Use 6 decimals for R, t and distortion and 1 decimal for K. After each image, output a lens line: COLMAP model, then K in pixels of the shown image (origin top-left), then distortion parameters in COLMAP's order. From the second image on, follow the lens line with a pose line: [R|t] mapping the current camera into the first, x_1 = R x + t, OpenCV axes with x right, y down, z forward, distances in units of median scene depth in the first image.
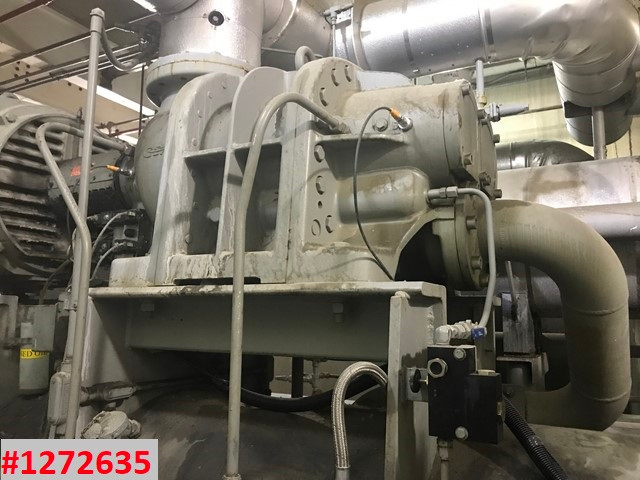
lens RADIAL K [[520.9, 0, 318.9], [0, 520.9, 236.1], [0, 0, 1]] dist [0.024946, -0.018077]
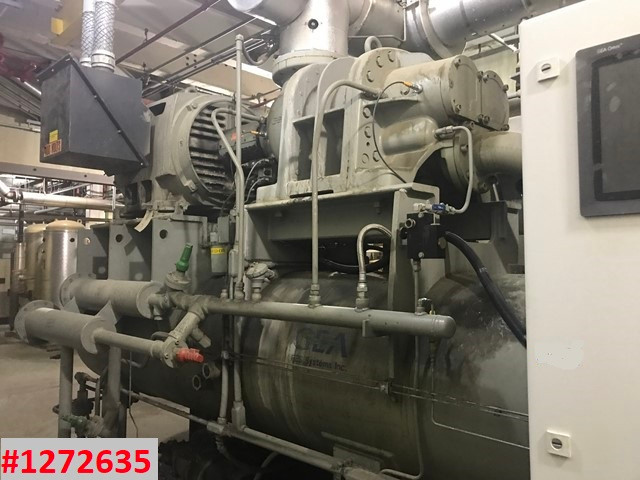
lens RADIAL K [[520.9, 0, 318.9], [0, 520.9, 236.1], [0, 0, 1]] dist [0.024946, -0.018077]
pose [[0.957980, -0.028470, -0.285419, 0.266199], [0.053694, 0.995272, 0.080940, 0.073694], [0.281765, -0.092864, 0.954979, -0.550787]]
